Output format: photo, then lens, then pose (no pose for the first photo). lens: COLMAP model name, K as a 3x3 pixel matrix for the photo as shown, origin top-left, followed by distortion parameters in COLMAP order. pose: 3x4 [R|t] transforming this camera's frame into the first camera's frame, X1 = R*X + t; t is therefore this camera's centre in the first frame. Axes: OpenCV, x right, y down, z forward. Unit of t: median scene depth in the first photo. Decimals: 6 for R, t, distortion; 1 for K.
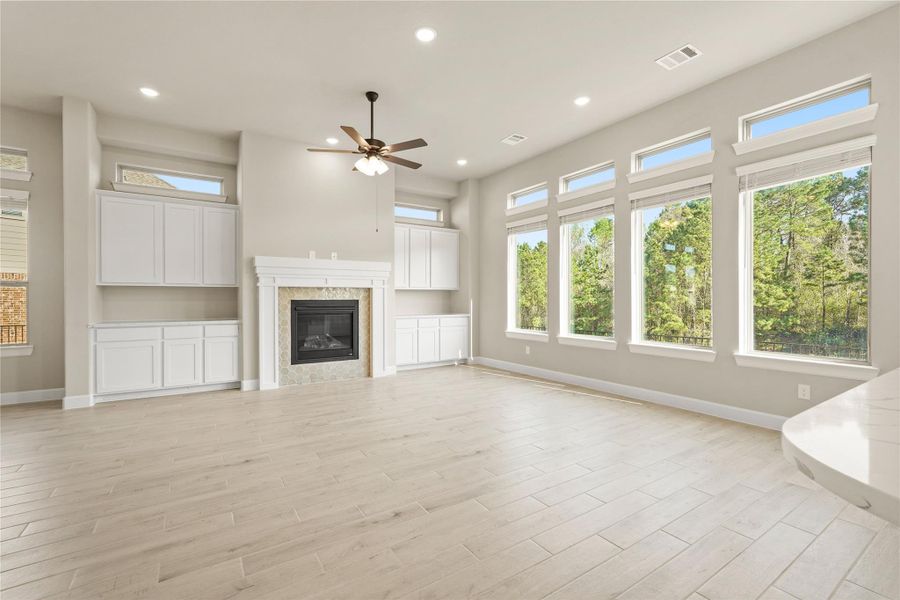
lens RADIAL K [[396.9, 0, 449.4], [0, 396.9, 295.9], [0, 0, 1]] dist [-0.011078, 0.002495]
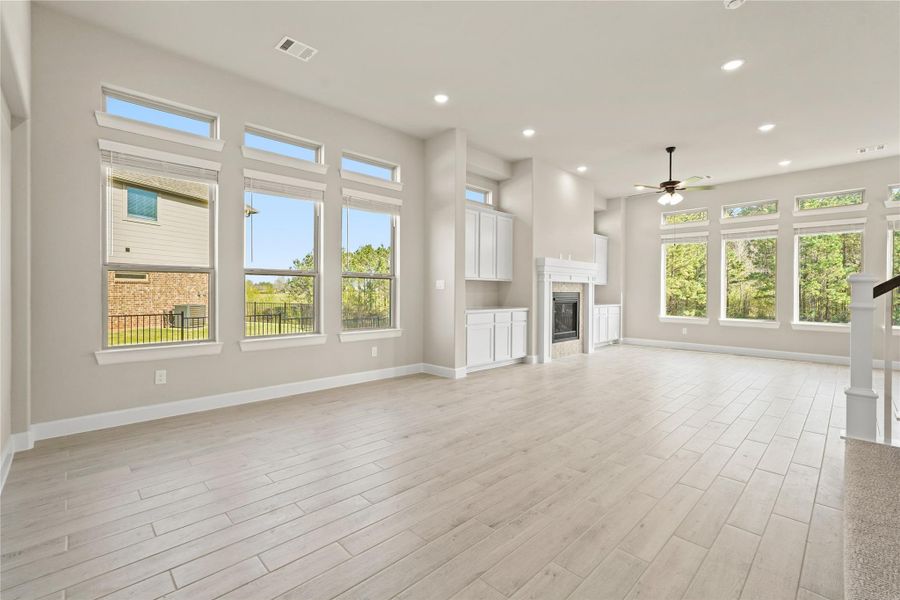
lens RADIAL K [[396.9, 0, 452.2], [0, 396.9, 294.3], [0, 0, 1]] dist [-0.011078, 0.002495]
pose [[0.979608, 0.008377, 0.200745, -0.732966], [-0.012119, 0.999775, 0.017418, -0.001423], [-0.200554, -0.019496, 0.979489, -0.135187]]
